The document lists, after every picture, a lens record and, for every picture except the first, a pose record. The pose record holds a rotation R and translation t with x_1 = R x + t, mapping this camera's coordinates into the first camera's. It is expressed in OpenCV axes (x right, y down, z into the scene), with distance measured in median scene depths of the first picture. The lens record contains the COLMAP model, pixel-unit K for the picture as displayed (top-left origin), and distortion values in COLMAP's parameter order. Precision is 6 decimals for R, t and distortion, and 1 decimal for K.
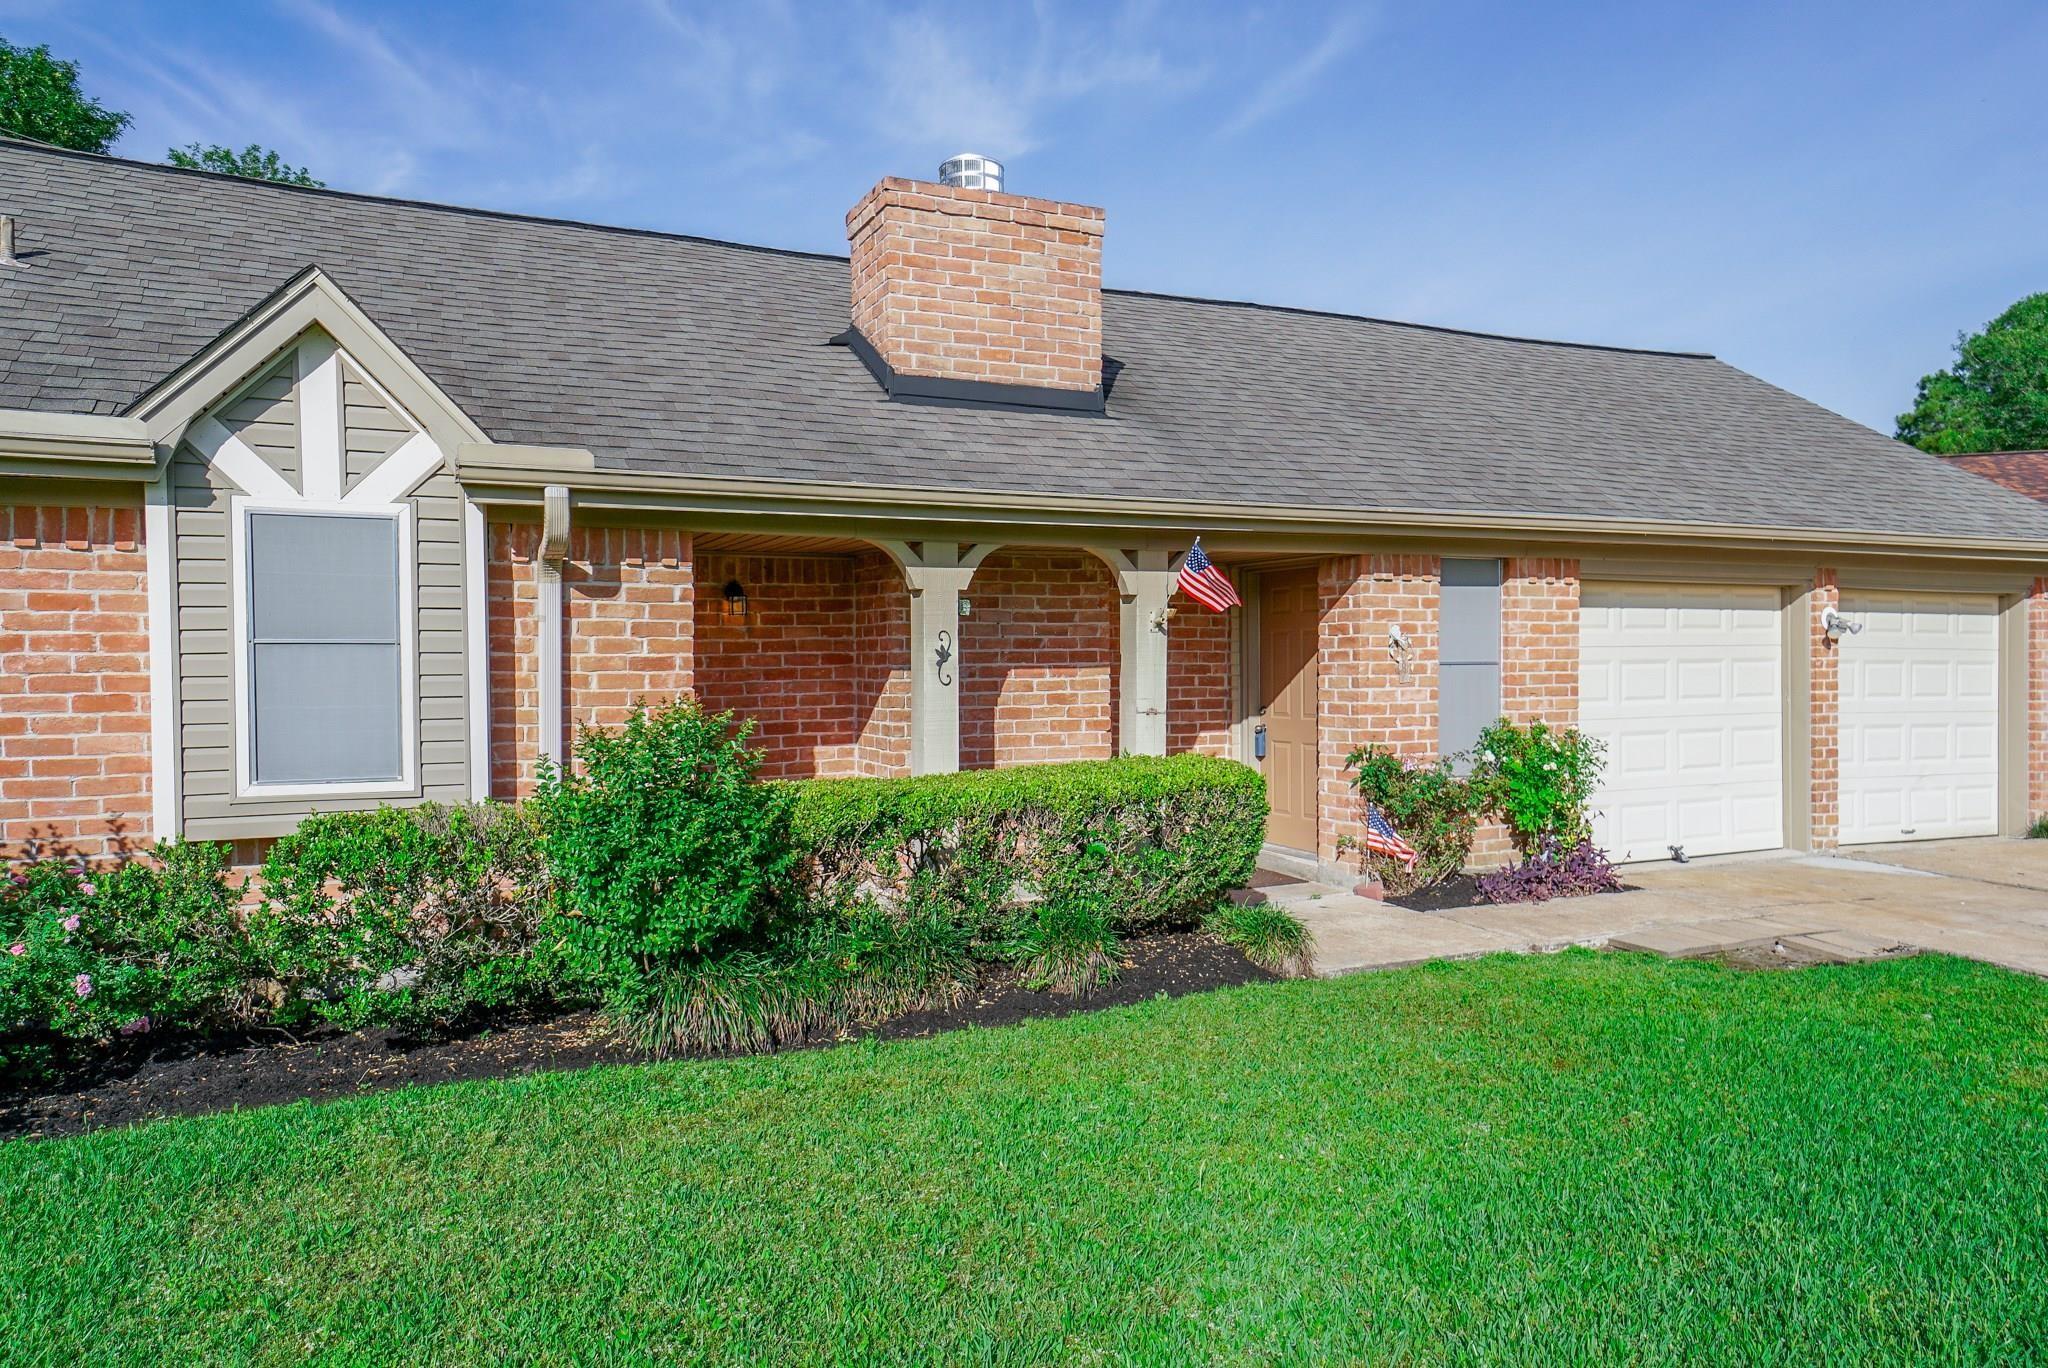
lens RADIAL K [[1326.8, 0, 1028.5], [0, 1326.8, 685.7], [0, 0, 1]] dist [-0.004533, -0.000644]
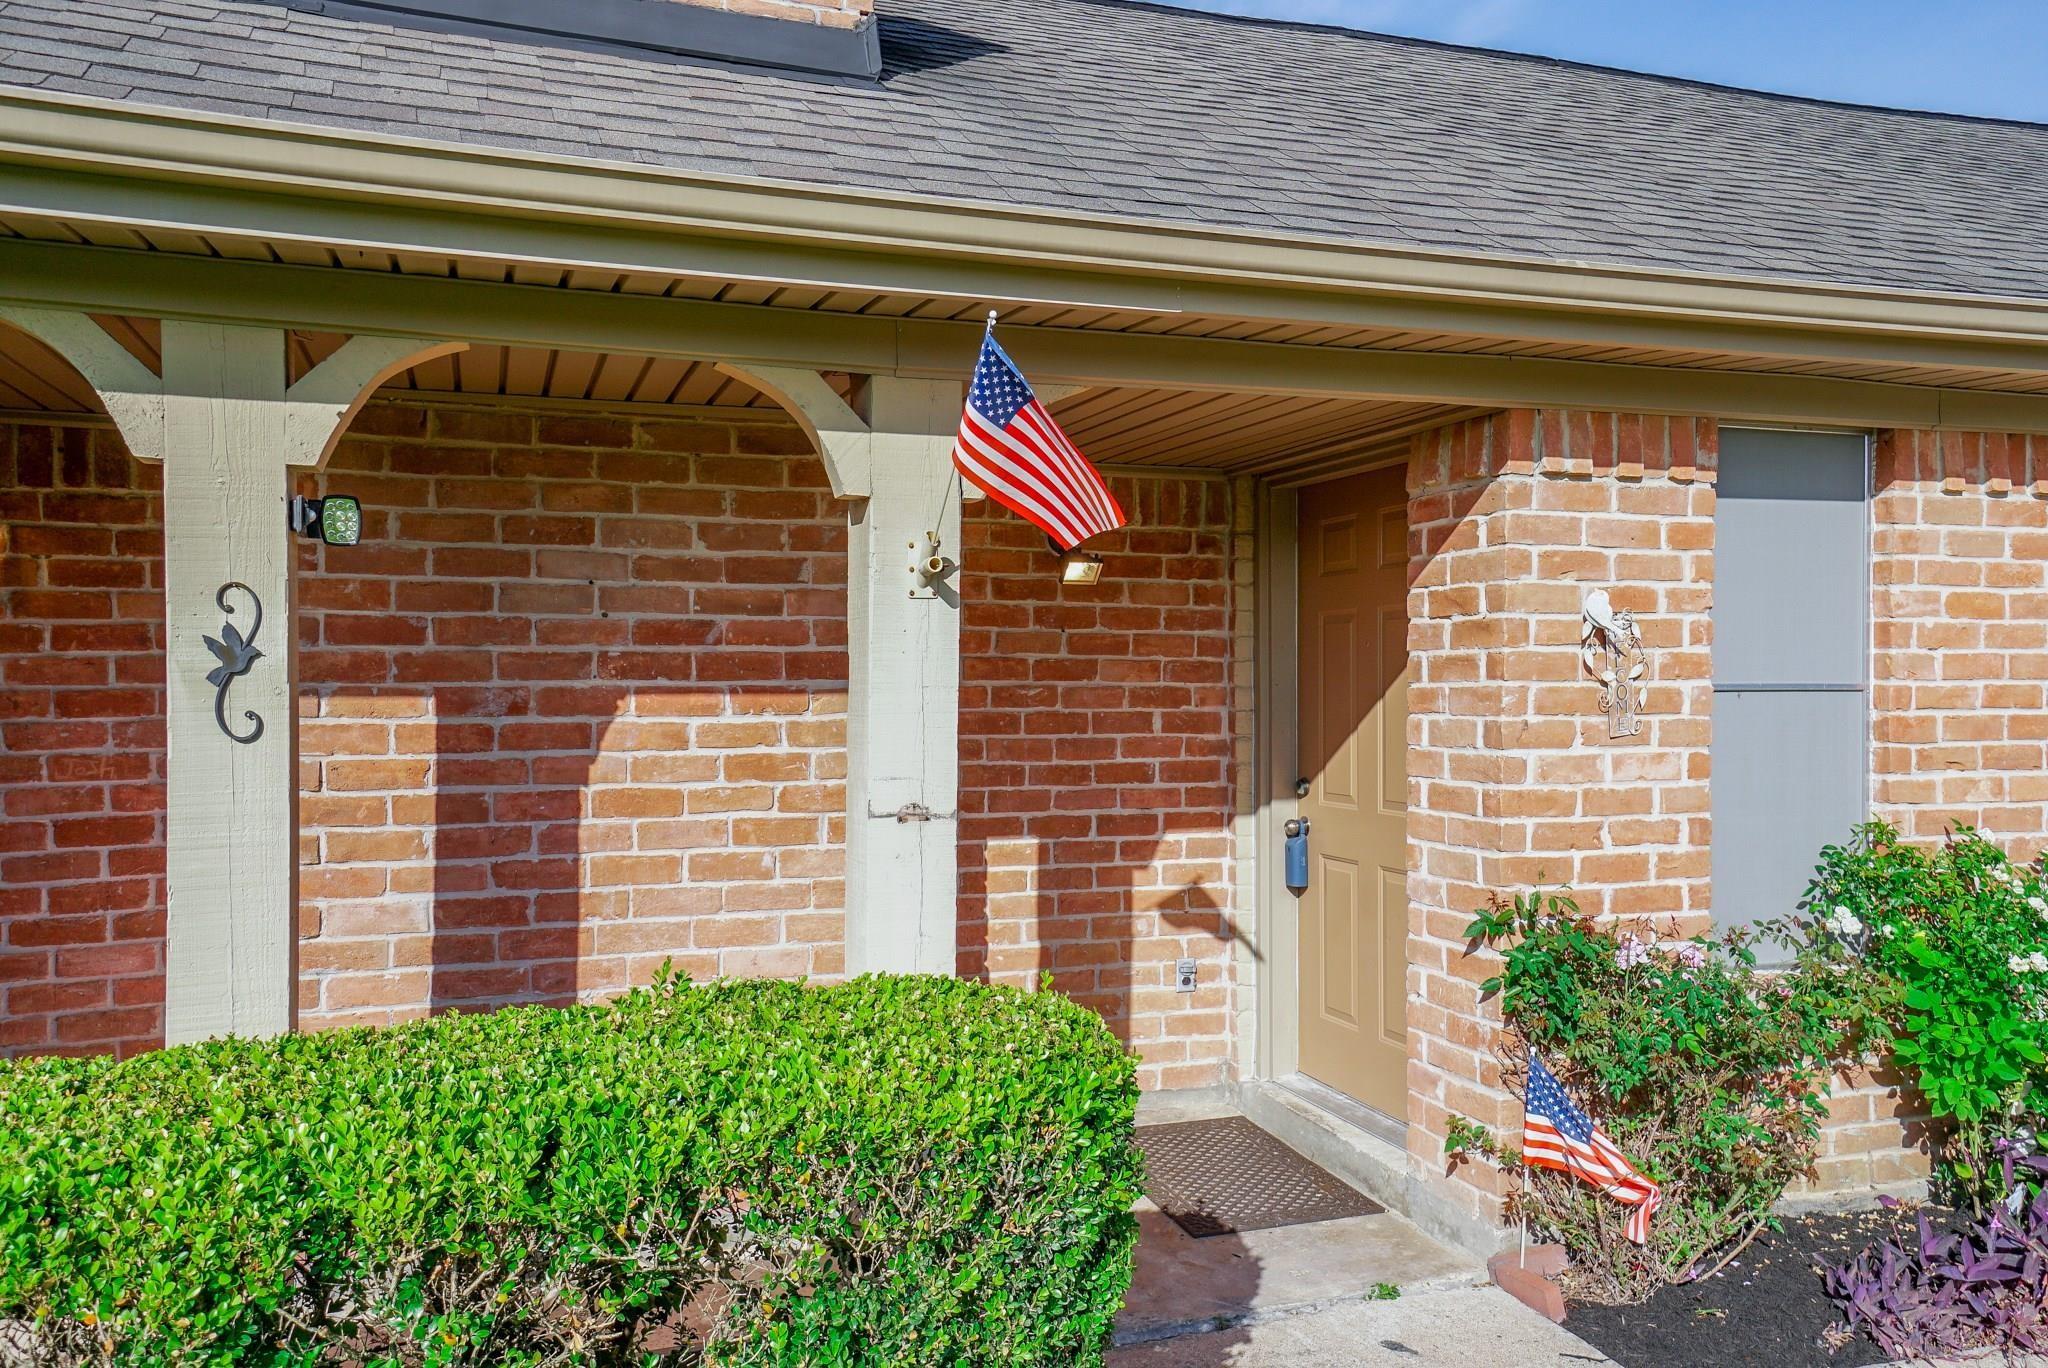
lens RADIAL K [[1557.4, 0, 1016.2], [0, 1557.4, 682.9], [0, 0, 1]] dist [0.035641, 0.011845]
pose [[0.995348, 0.006469, -0.096130, 0.147721], [-0.008108, 0.999828, -0.016665, -0.008823], [0.096006, 0.017367, 0.995229, 0.515068]]
